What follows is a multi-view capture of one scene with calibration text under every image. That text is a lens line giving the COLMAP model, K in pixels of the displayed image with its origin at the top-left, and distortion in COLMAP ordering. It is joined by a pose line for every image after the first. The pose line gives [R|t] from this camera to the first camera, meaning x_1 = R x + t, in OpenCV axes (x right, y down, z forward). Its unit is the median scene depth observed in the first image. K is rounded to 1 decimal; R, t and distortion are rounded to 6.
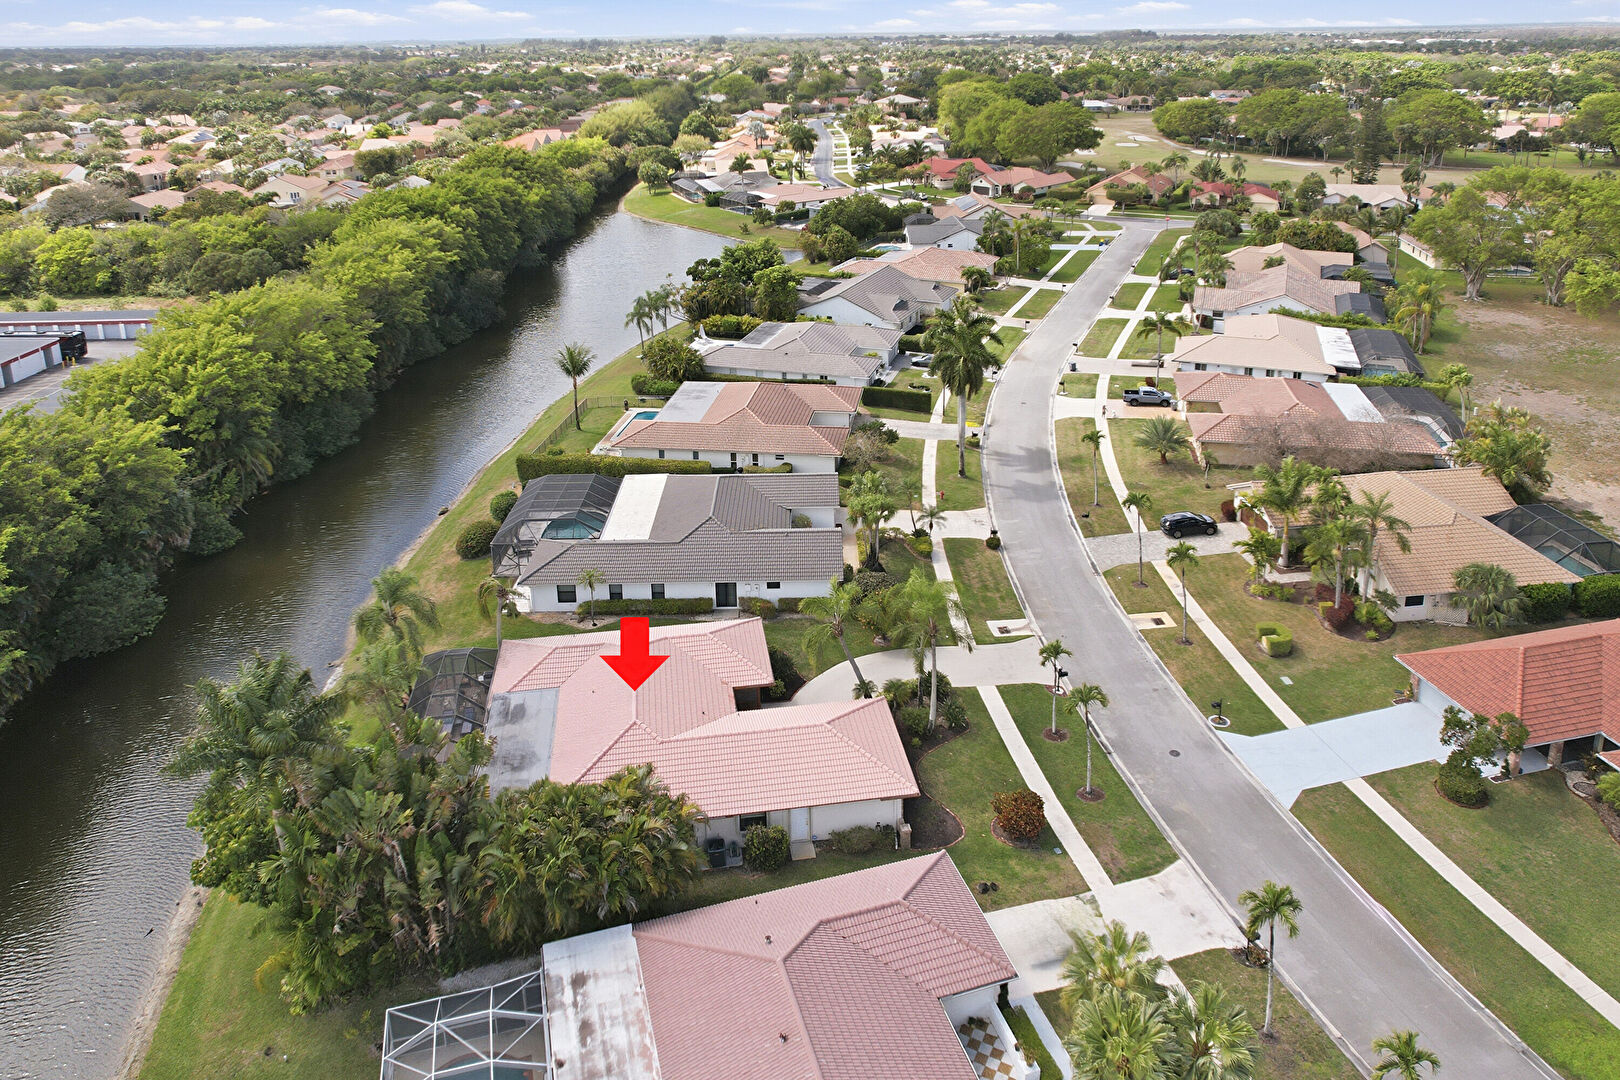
lens RADIAL K [[1028.7, 0, 813.6], [0, 1028.7, 528.0], [0, 0, 1]] dist [-0.055865, 0.036012]
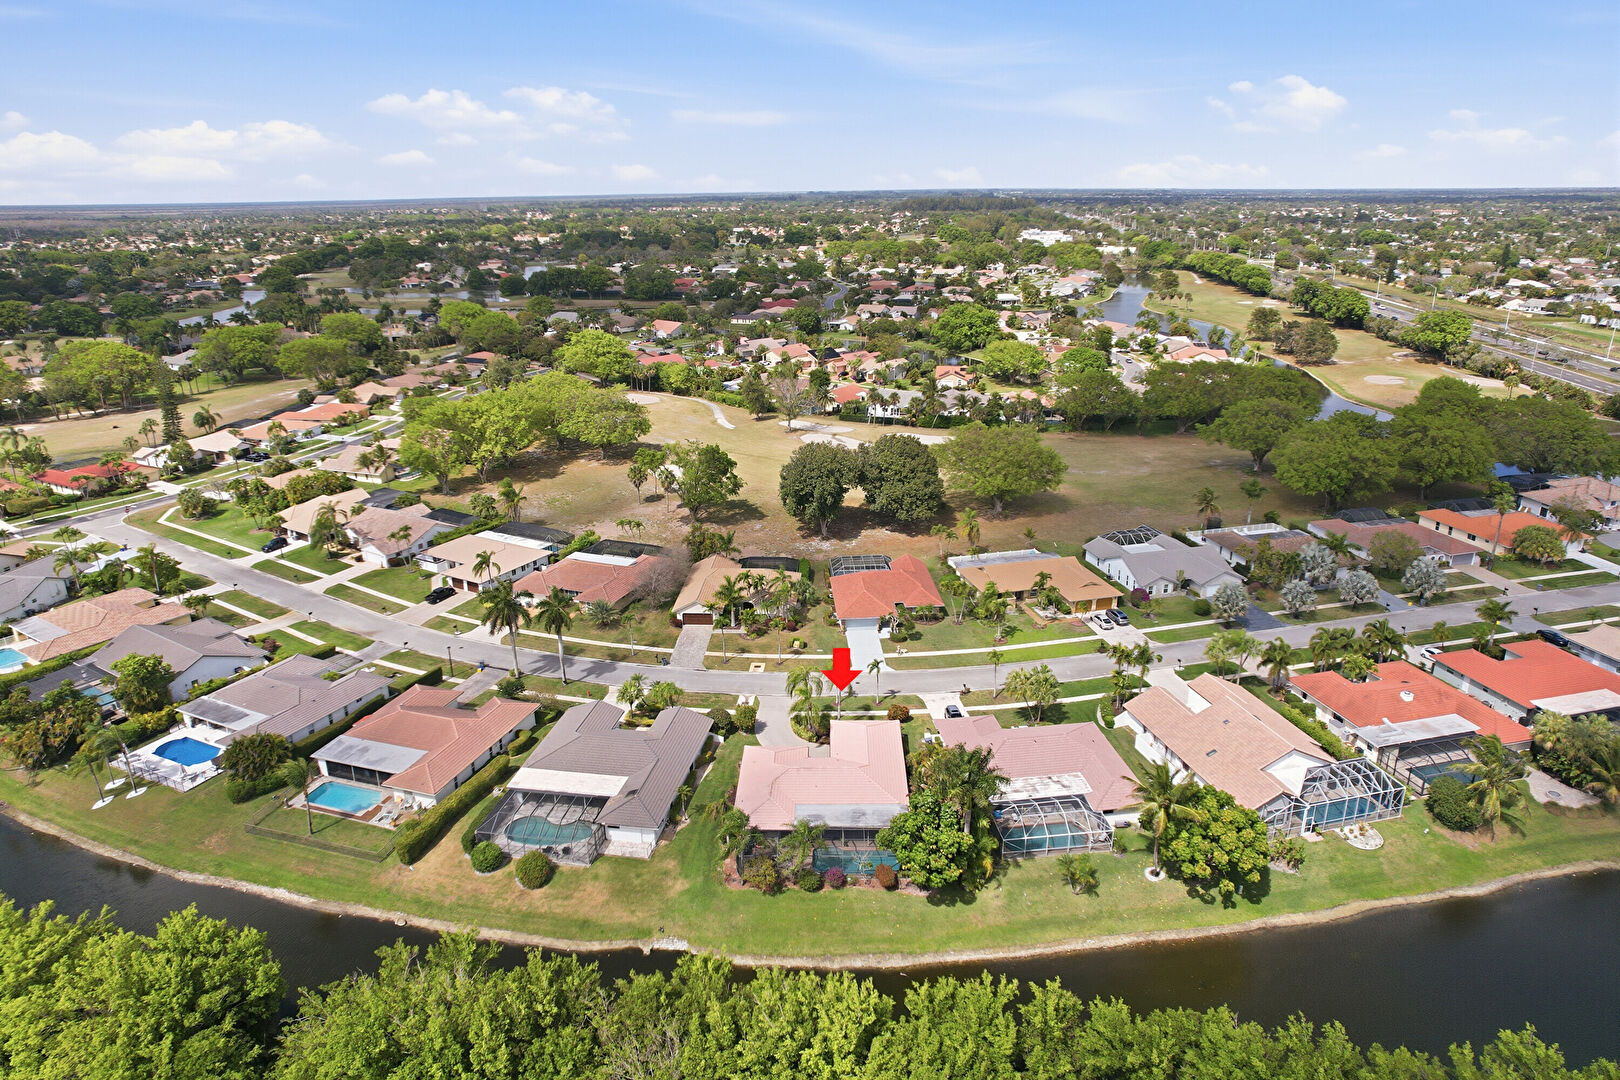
lens RADIAL K [[1028.7, 0, 818.2], [0, 1028.7, 526.5], [0, 0, 1]] dist [-0.055865, 0.036012]
pose [[0.151331, -0.290543, 0.944819, -1.145557], [0.441009, 0.875272, 0.198520, -0.386259], [-0.884652, 0.386632, 0.260588, 0.193880]]
